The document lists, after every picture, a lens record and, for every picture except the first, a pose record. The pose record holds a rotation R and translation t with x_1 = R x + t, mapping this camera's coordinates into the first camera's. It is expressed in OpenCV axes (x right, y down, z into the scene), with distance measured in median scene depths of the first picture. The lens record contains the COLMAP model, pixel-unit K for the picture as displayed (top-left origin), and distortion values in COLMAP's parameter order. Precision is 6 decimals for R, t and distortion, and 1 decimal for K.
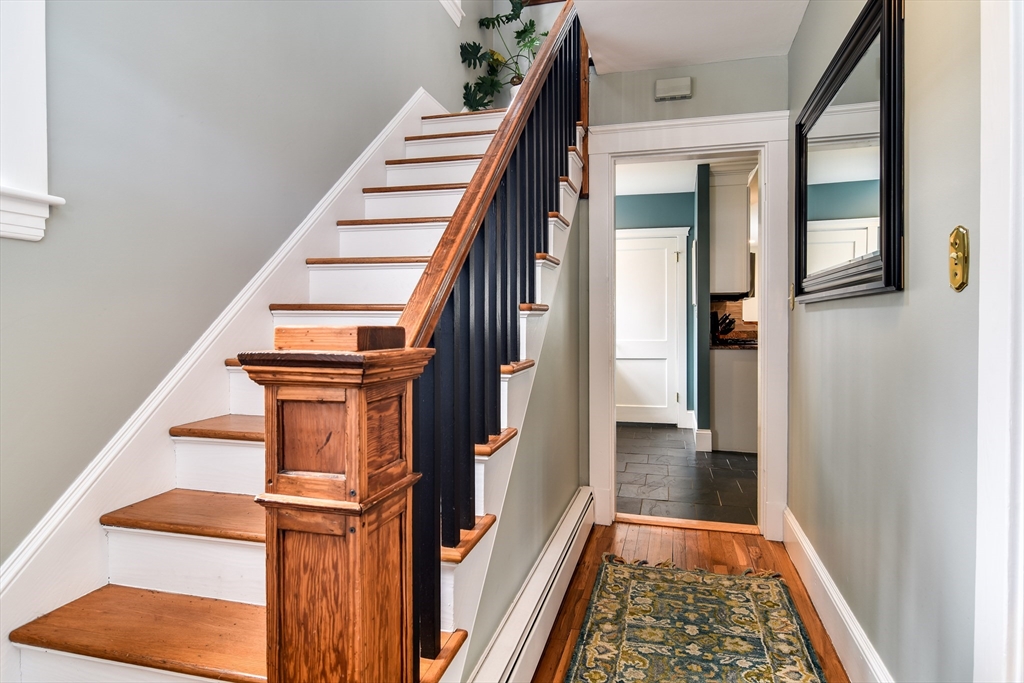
lens RADIAL K [[557.1, 0, 516.4], [0, 557.1, 337.6], [0, 0, 1]] dist [-0.000991, -0.002027]
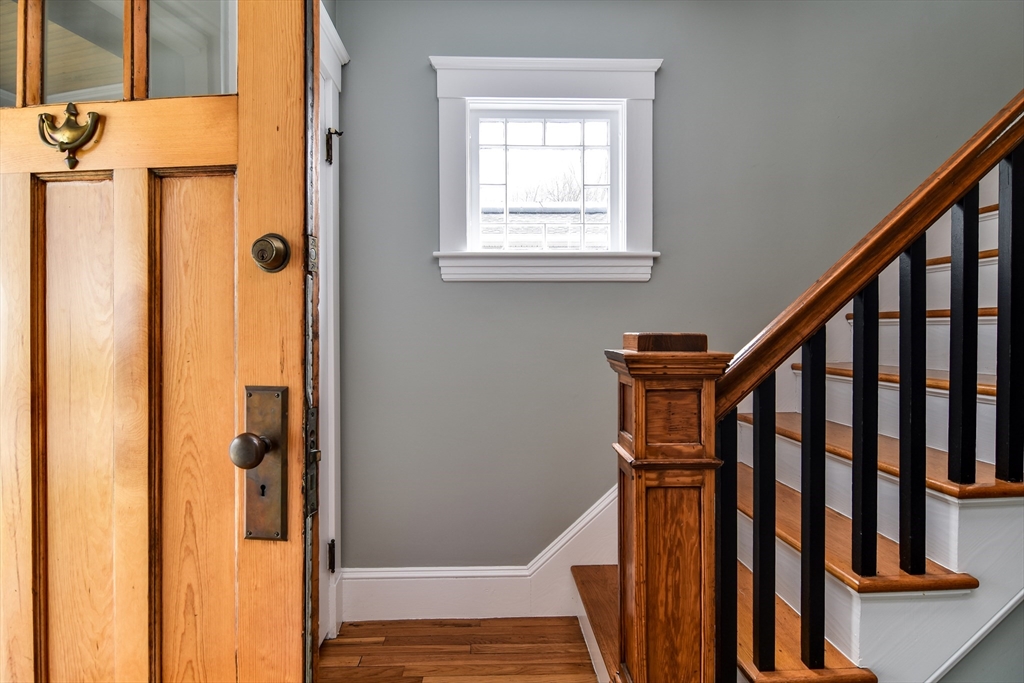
lens RADIAL K [[557.1, 0, 512.2], [0, 557.1, 338.2], [0, 0, 1]] dist [-0.000991, -0.002027]
pose [[0.293666, 0.005255, -0.955894, 0.858713], [-0.020763, 0.999784, -0.000882, -0.001320], [0.955683, 0.020107, 0.293712, 0.253343]]
